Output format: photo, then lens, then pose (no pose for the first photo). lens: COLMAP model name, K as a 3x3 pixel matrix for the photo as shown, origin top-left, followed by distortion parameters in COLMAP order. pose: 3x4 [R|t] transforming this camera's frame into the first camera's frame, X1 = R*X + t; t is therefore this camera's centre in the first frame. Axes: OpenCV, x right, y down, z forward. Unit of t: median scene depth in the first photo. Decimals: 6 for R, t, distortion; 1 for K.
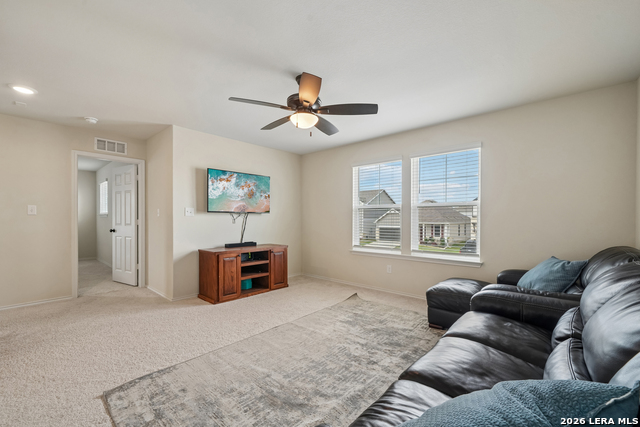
lens RADIAL K [[272.3, 0, 320.1], [0, 272.3, 216.6], [0, 0, 1]] dist [0.001781, 0.001125]
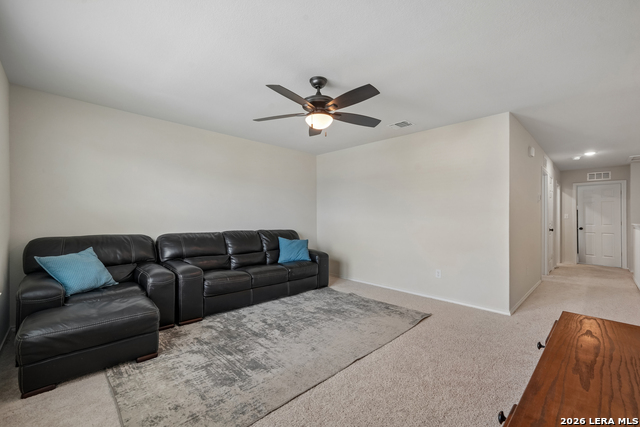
lens RADIAL K [[272.3, 0, 320.0], [0, 272.3, 214.1], [0, 0, 1]] dist [0.001781, 0.001125]
pose [[-0.997641, -0.008555, 0.068117, -0.125703], [-0.009421, 0.999879, -0.012395, 0.010103], [-0.068003, -0.013008, -0.997600, 2.061961]]
